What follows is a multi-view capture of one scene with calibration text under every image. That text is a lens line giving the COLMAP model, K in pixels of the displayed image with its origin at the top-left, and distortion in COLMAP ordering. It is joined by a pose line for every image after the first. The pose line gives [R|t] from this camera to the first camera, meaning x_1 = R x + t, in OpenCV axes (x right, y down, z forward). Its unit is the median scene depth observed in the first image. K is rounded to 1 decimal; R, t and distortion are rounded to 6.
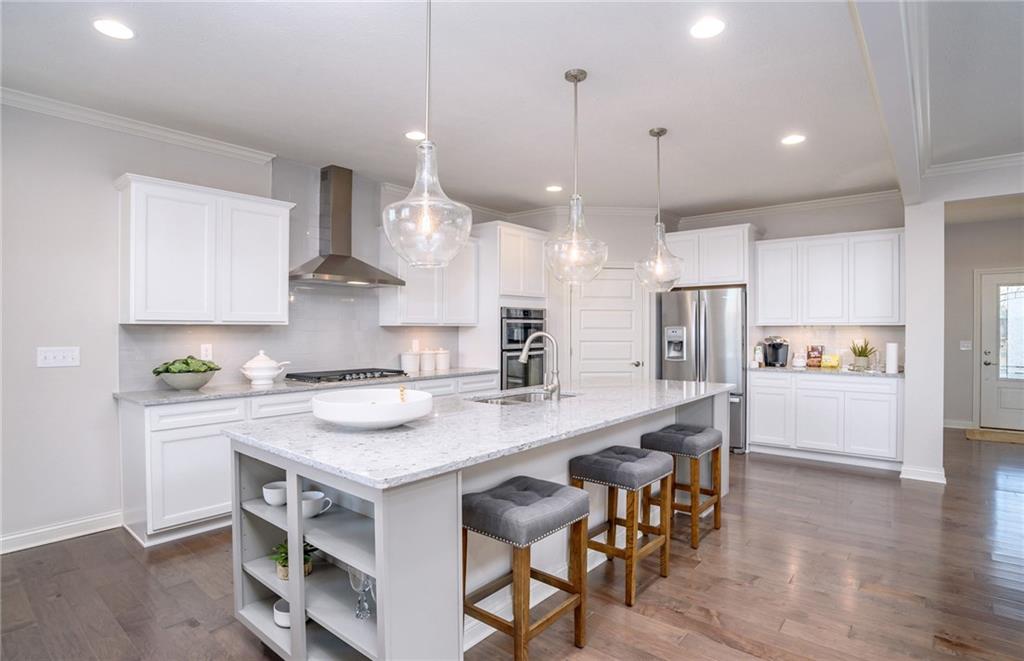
lens RADIAL K [[526.9, 0, 525.9], [0, 526.9, 330.3], [0, 0, 1]] dist [-0.068823, 0.020621]
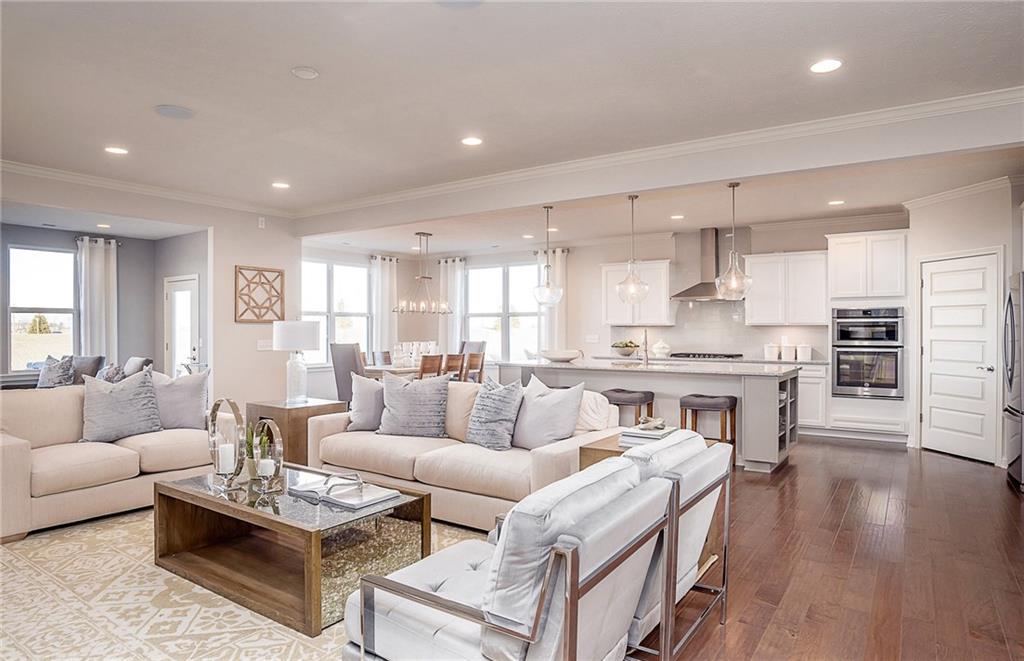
lens RADIAL K [[641.3, 0, 494.6], [0, 641.3, 318.0], [0, 0, 1]] dist [-0.039596, 0.020441]
pose [[0.071795, -0.013248, -0.997331, 1.878625], [-0.000711, 0.999911, -0.013334, -0.005050], [0.997419, 0.001667, 0.071779, 0.241225]]
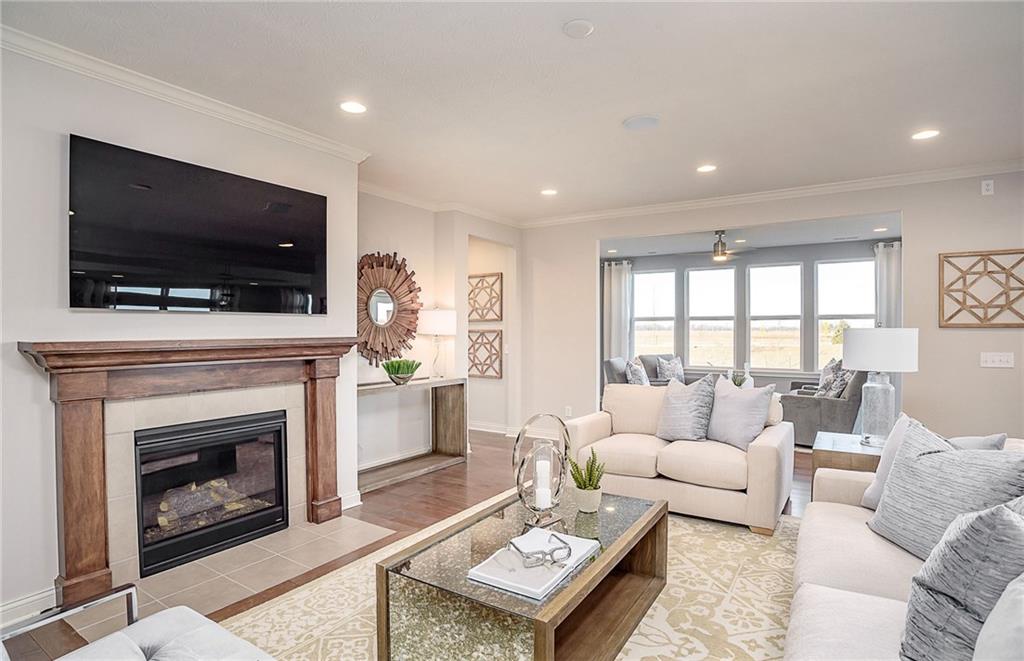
lens RADIAL K [[526.9, 0, 526.4], [0, 526.9, 328.5], [0, 0, 1]] dist [-0.068823, 0.020621]
pose [[-0.990961, 0.007072, -0.133962, 1.004899], [0.007382, 0.999971, -0.001813, -0.021256], [0.133945, -0.002786, -0.990985, 0.629122]]
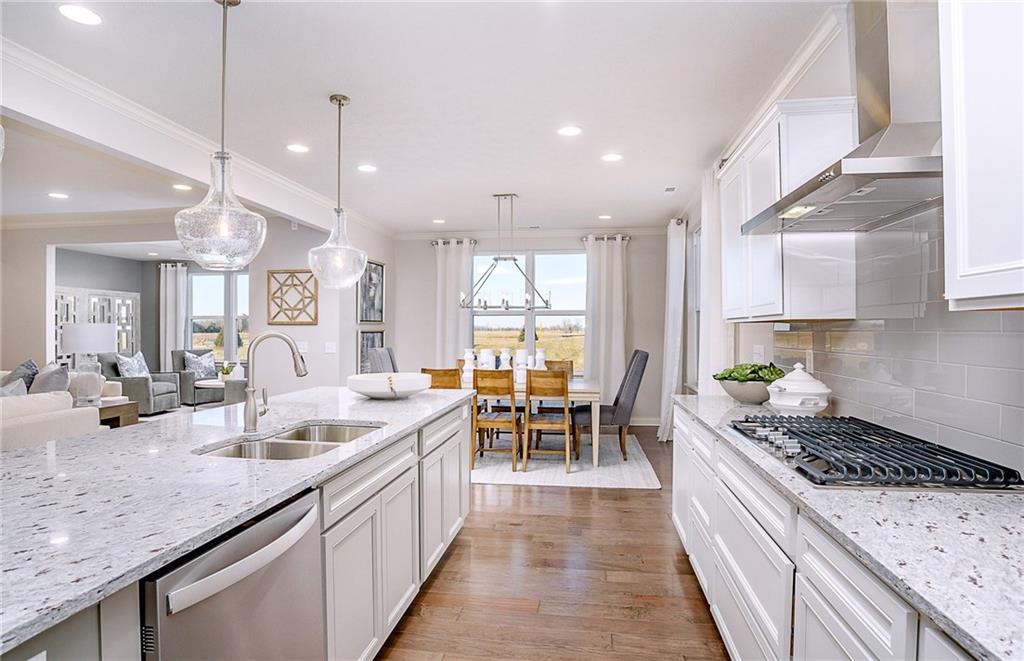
lens RADIAL K [[526.9, 0, 501.6], [0, 526.9, 331.8], [0, 0, 1]] dist [-0.068823, 0.020621]
pose [[-0.852740, 0.007432, -0.522282, 0.132448], [0.004236, 0.999964, 0.007313, -0.004612], [0.522318, 0.004024, -0.852741, 1.365599]]
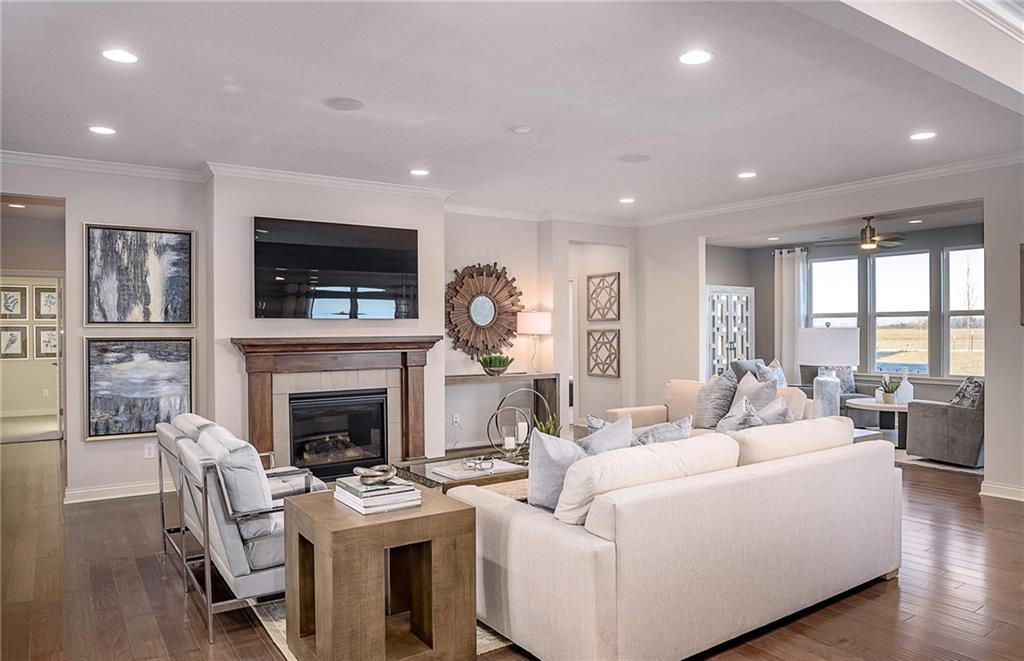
lens RADIAL K [[680.8, 0, 525.2], [0, 680.8, 330.0], [0, 0, 1]] dist [-0.057831, 0.012981]
pose [[-0.964712, 0.010692, 0.263088, 0.534507], [0.010918, 0.999940, -0.000602, -0.019821], [-0.263079, 0.002291, -0.964772, 1.183419]]
